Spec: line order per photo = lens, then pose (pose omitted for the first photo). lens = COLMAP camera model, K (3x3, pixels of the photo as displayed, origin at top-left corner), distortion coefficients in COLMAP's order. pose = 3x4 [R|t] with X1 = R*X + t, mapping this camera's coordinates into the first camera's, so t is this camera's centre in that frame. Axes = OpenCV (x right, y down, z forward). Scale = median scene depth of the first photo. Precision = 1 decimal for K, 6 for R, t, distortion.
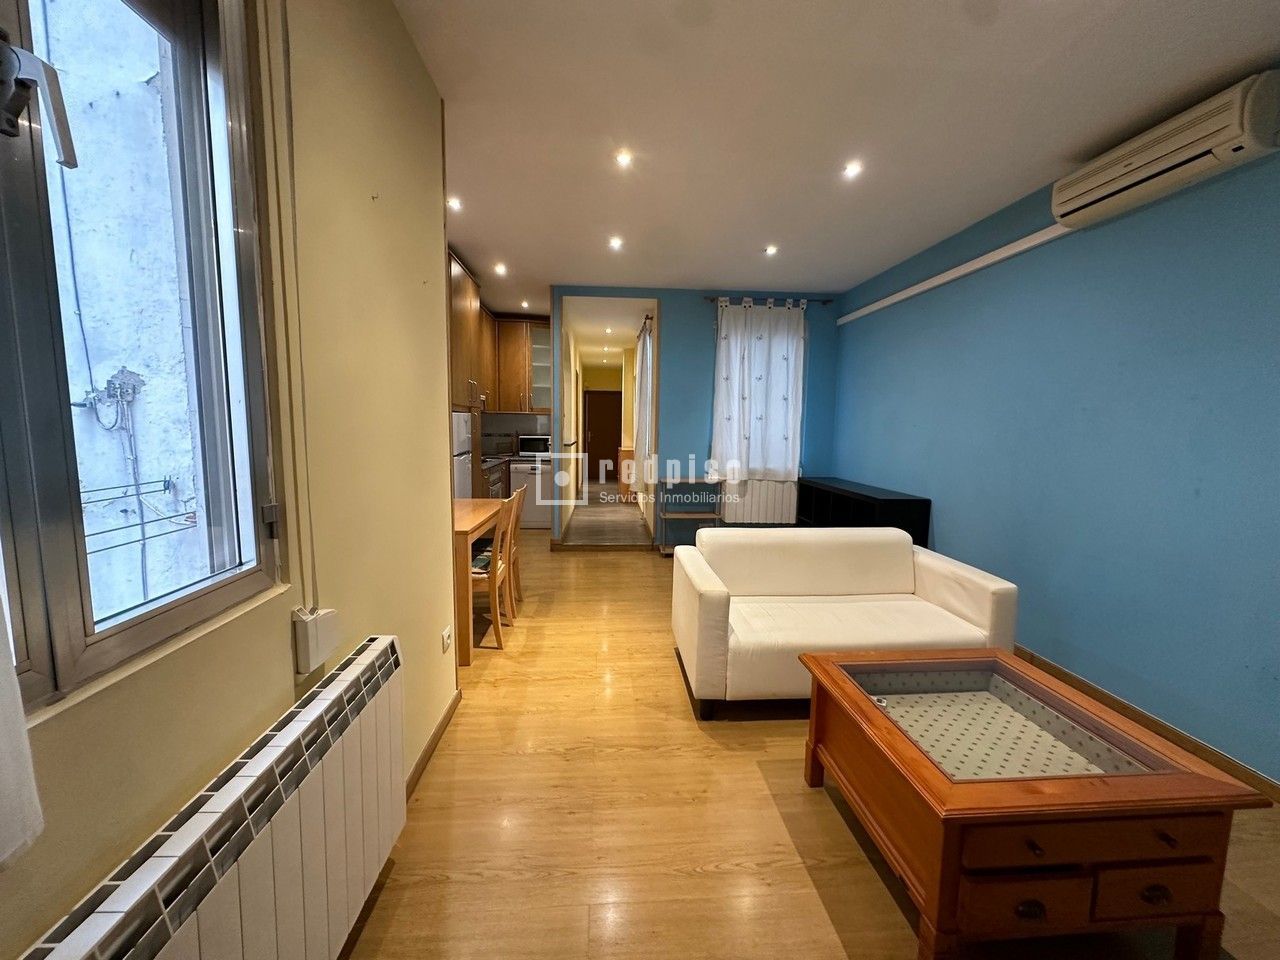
lens RADIAL K [[511.6, 0, 640.0], [0, 511.6, 480.0], [0, 0, 1]] dist [-0.000284, 0.000310]
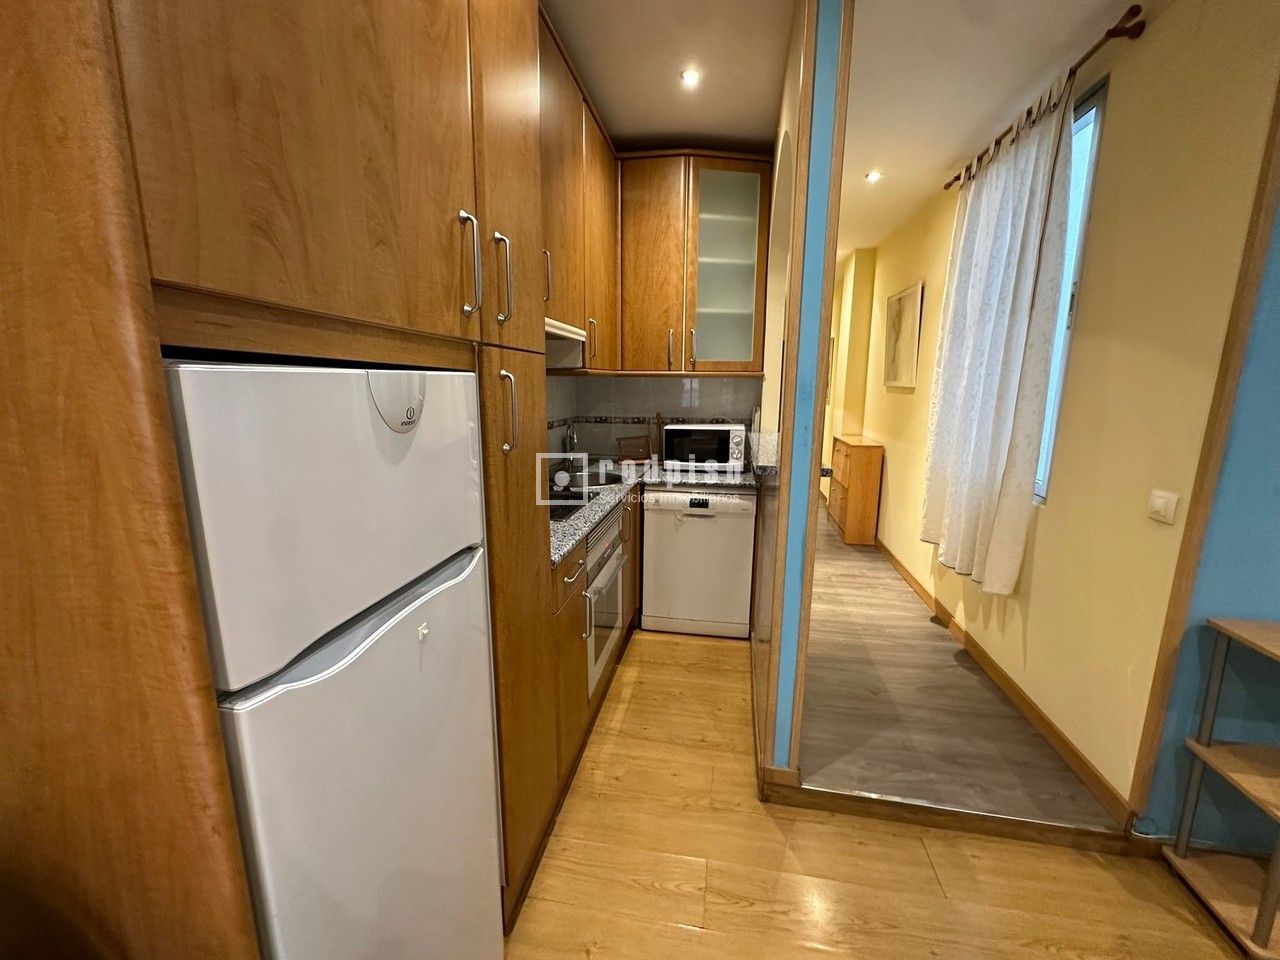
lens RADIAL K [[515.0, 0, 640.0], [0, 515.0, 480.0], [0, 0, 1]] dist [0.020692, -0.000027]
pose [[0.967350, 0.034858, -0.251034, -0.179047], [-0.016727, 0.997118, 0.073999, -0.090522], [0.252890, -0.067384, 0.965146, 0.701365]]
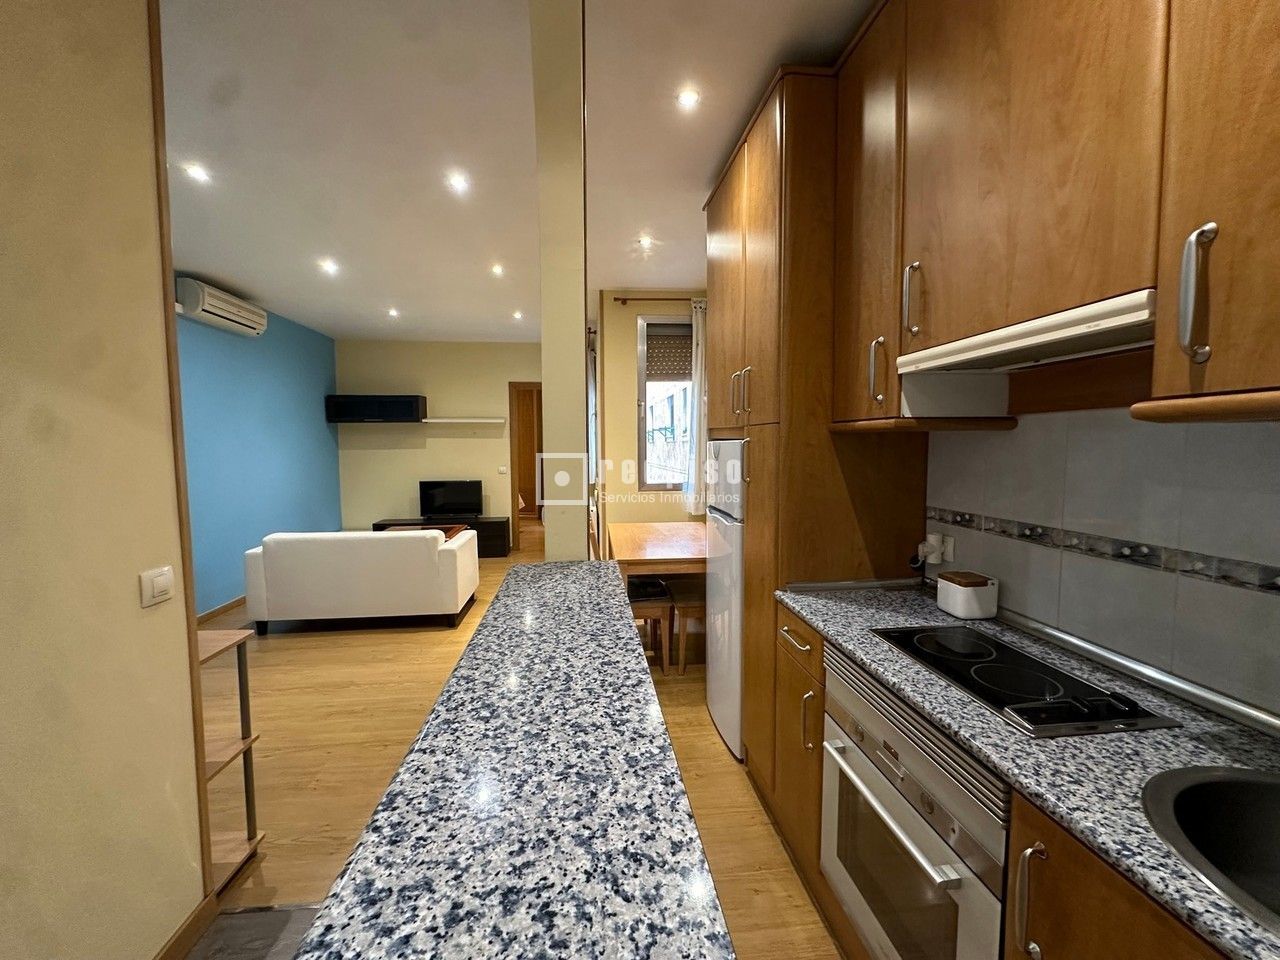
lens RADIAL K [[509.6, 0, 640.0], [0, 509.6, 480.0], [0, 0, 1]] dist [0.000118, -0.000129]
pose [[-0.999154, -0.007558, -0.040414, -0.192162], [-0.014631, 0.983973, 0.177714, -0.156521], [0.038423, 0.178155, -0.983252, 1.289060]]
